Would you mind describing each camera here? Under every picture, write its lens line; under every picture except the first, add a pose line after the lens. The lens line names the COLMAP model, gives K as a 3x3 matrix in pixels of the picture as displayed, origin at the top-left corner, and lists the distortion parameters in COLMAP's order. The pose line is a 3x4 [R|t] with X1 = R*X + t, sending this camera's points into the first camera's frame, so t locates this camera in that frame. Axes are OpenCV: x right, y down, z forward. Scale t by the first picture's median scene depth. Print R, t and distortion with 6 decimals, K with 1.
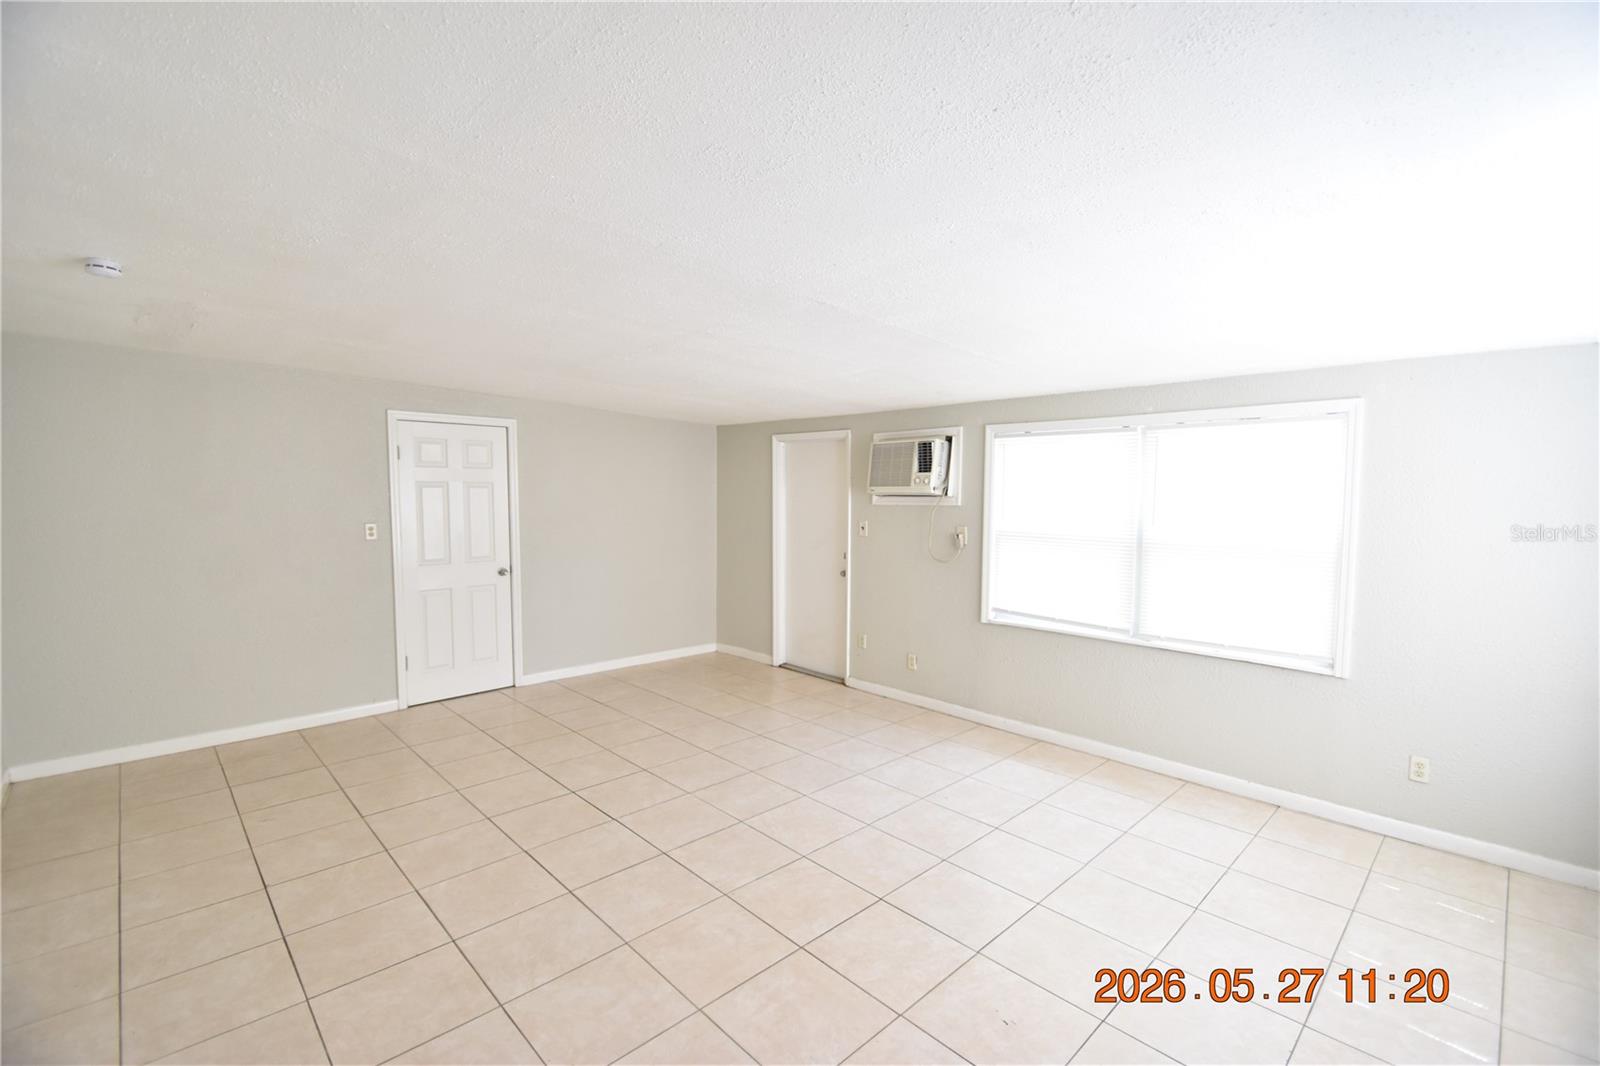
lens RADIAL K [[697.3, 0, 797.2], [0, 697.3, 537.3], [0, 0, 1]] dist [0.000692, -0.009307]
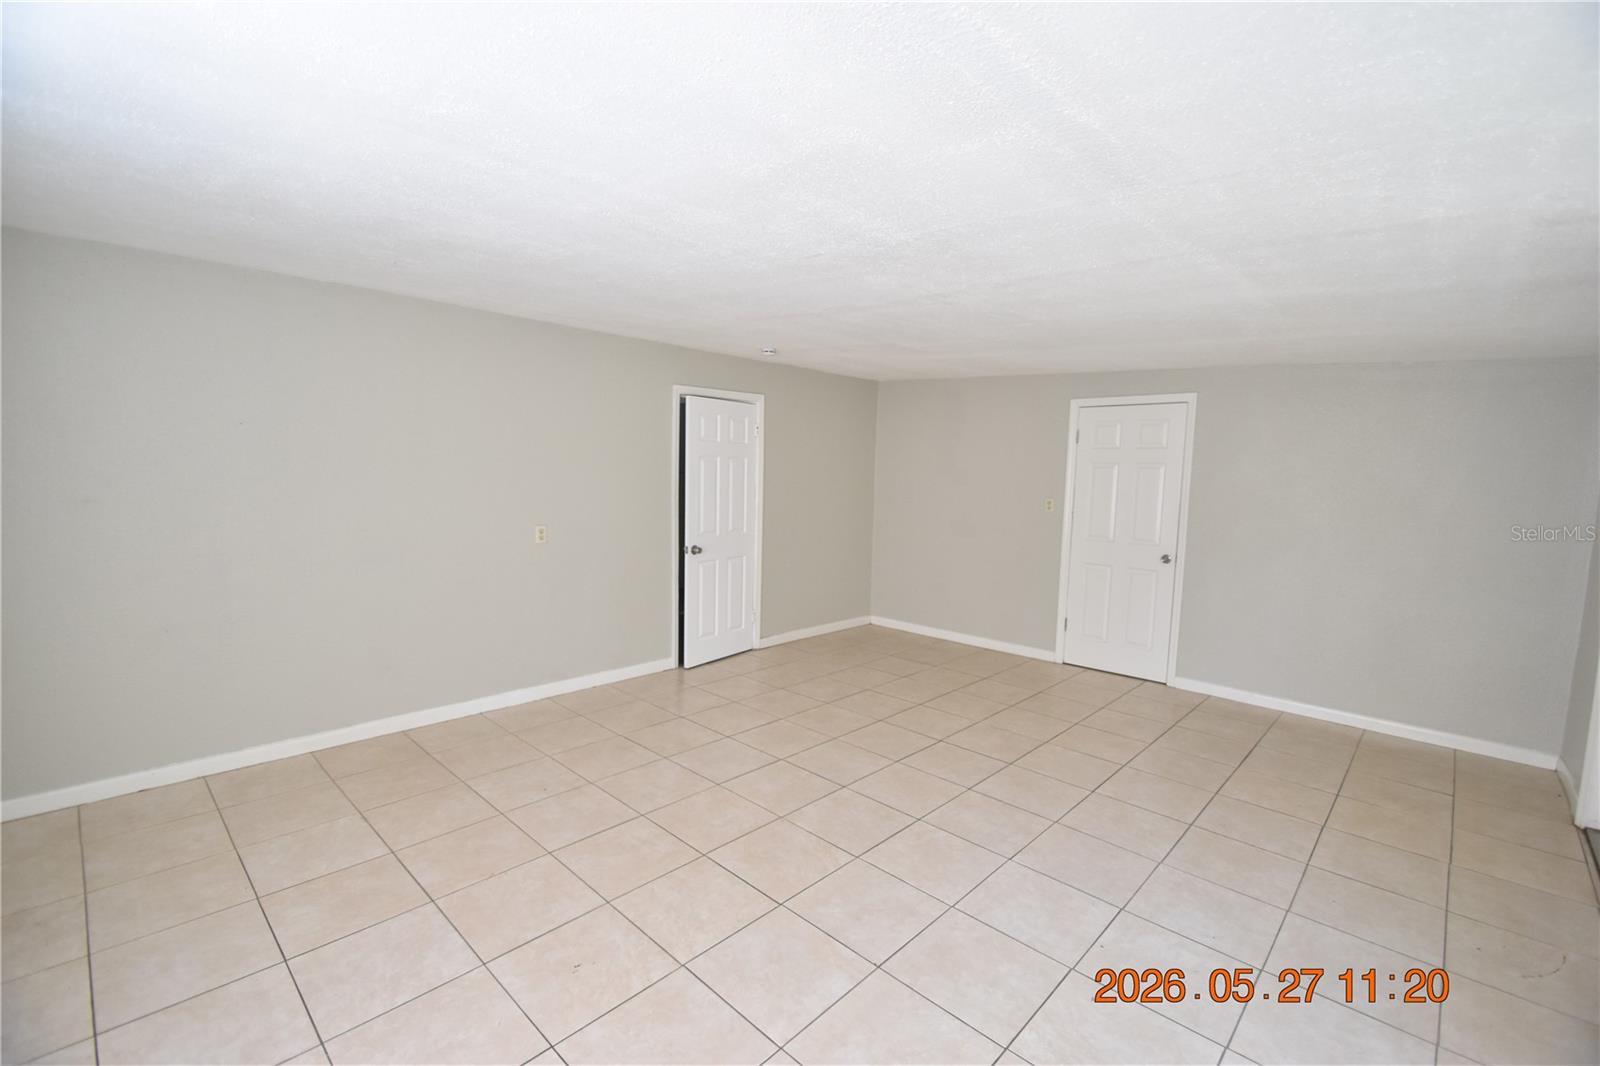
lens RADIAL K [[697.3, 0, 798.3], [0, 697.3, 534.0], [0, 0, 1]] dist [0.000692, -0.009307]
pose [[0.044977, 0.089934, -0.994932, 0.554467], [-0.087910, 0.992432, 0.085734, -0.023799], [0.995113, 0.083608, 0.052543, 0.525497]]
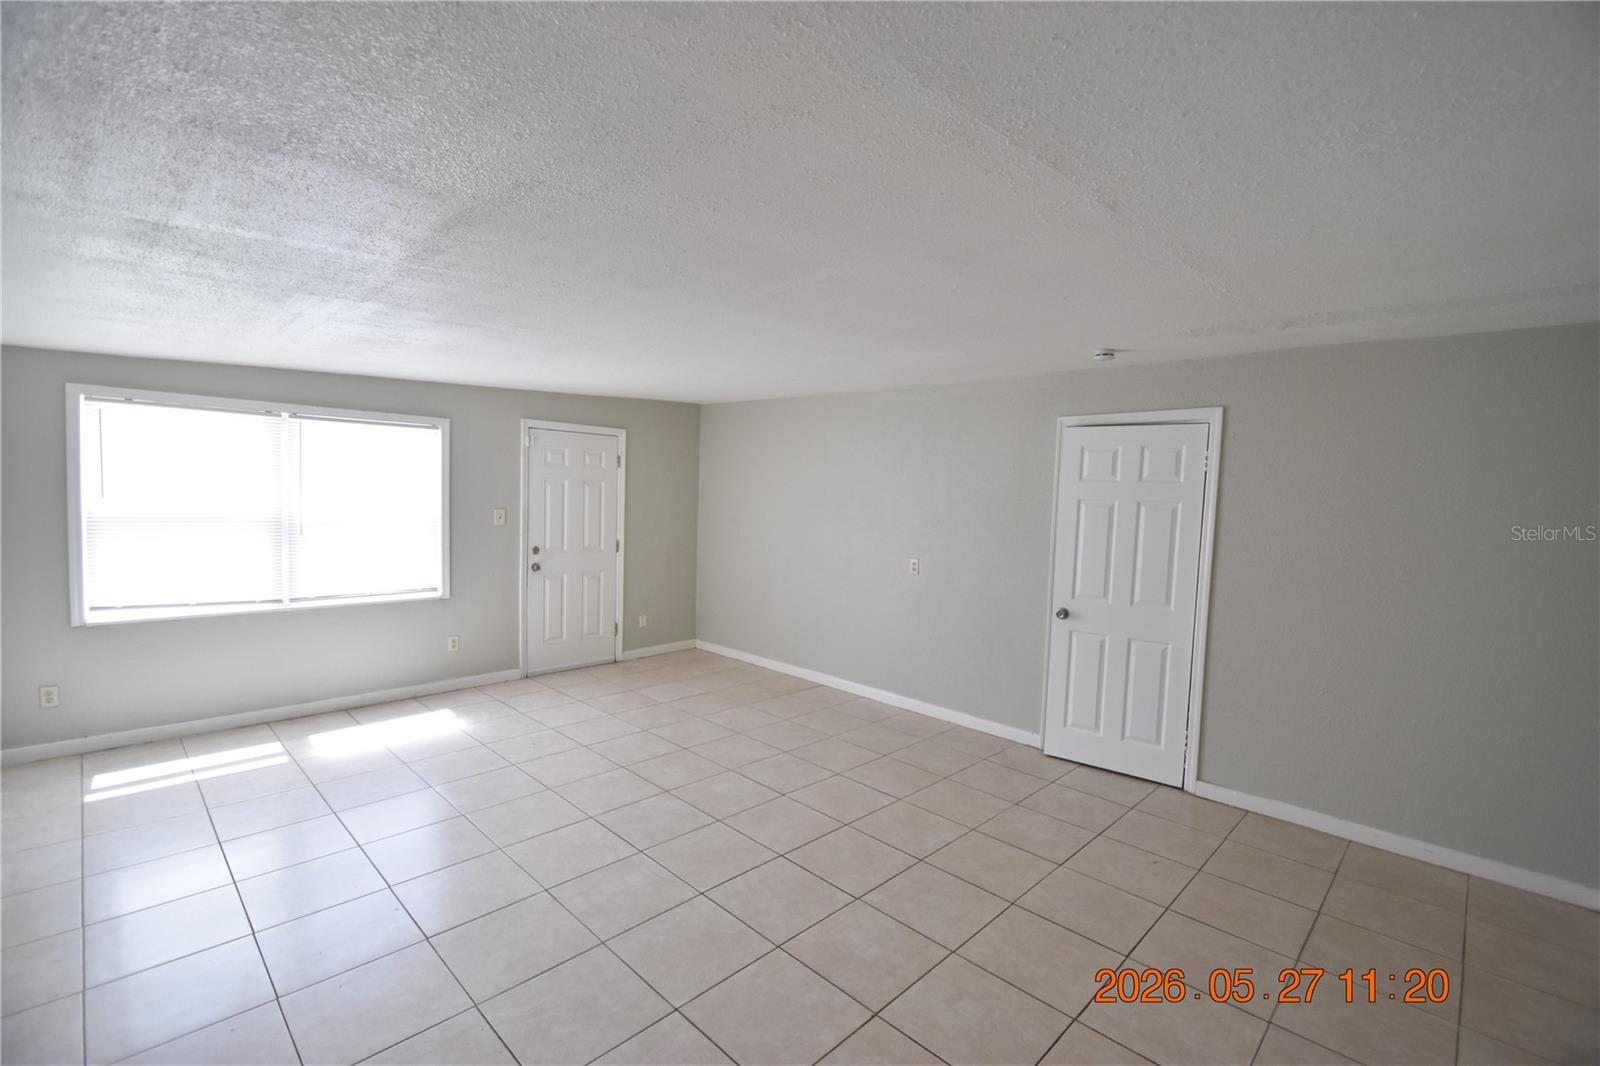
lens RADIAL K [[697.3, 0, 799.7], [0, 697.3, 535.2], [0, 0, 1]] dist [0.000692, -0.009307]
pose [[-0.998356, -0.042834, -0.038082, -0.162544], [-0.047198, 0.991376, 0.122251, -0.084486], [0.032517, 0.123847, -0.991768, 1.285782]]
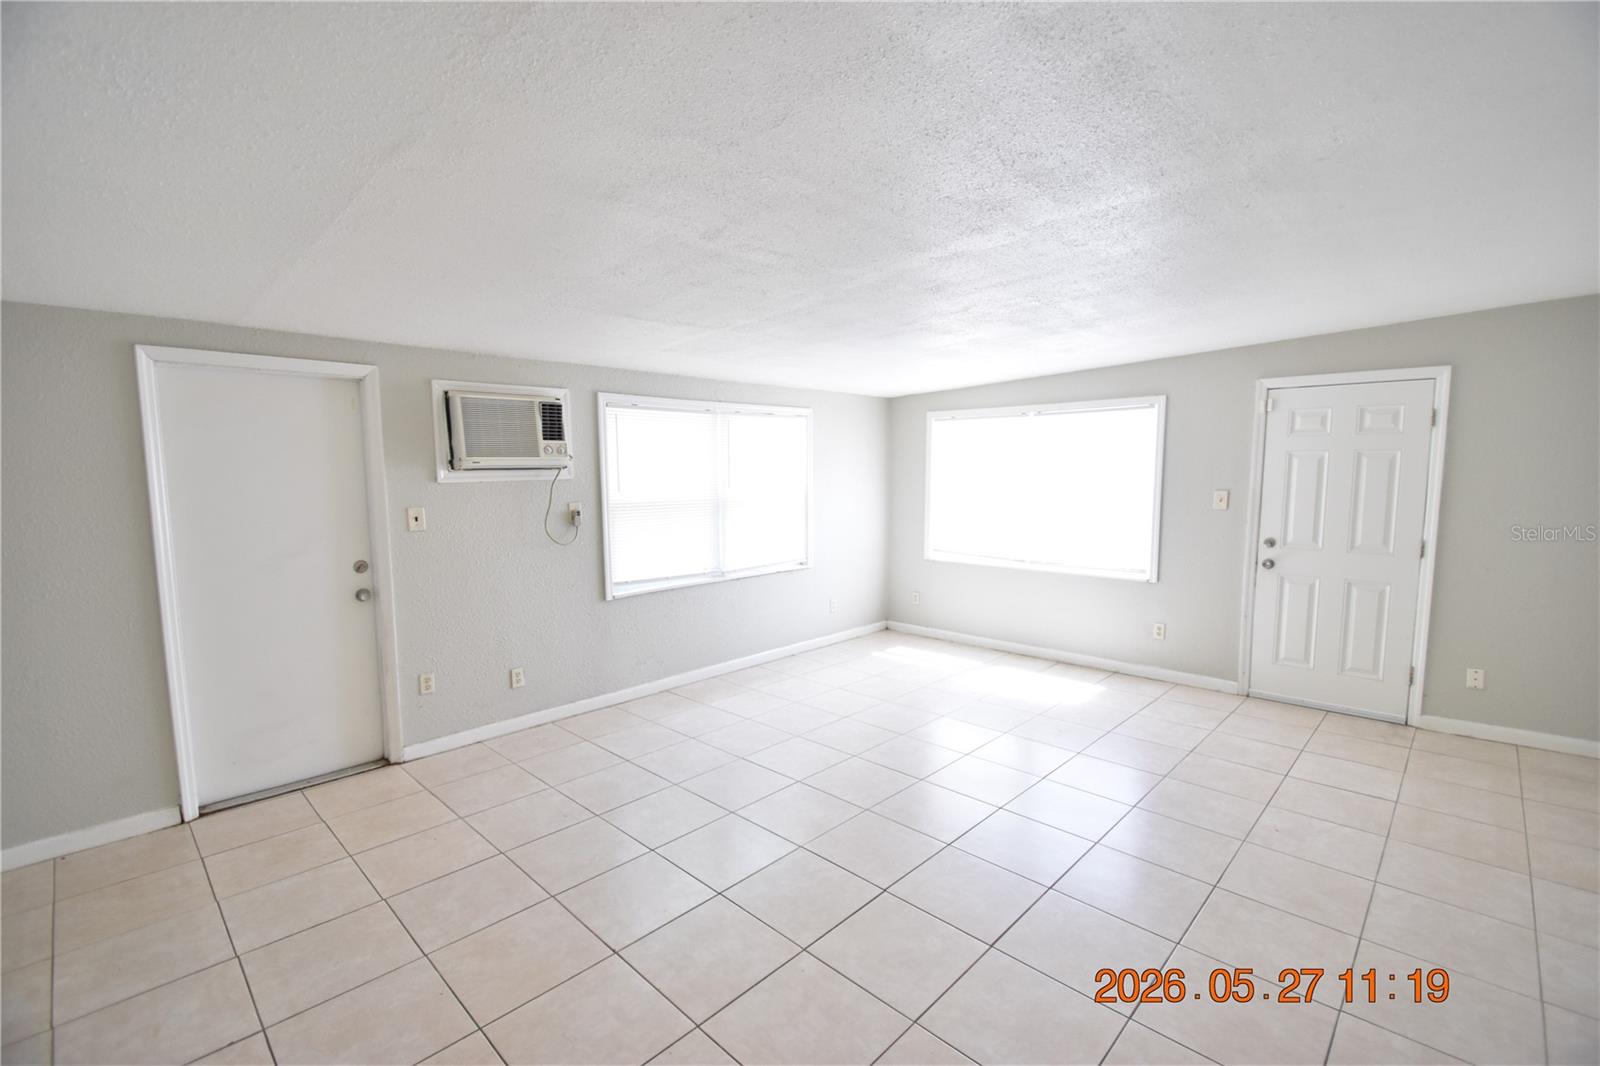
lens RADIAL K [[697.3, 0, 798.2], [0, 697.3, 538.8], [0, 0, 1]] dist [0.000692, -0.009307]
pose [[-0.031098, -0.110319, 0.993410, -0.680005], [0.072094, 0.991054, 0.112314, -0.049951], [-0.996913, 0.075112, -0.022867, 0.753876]]
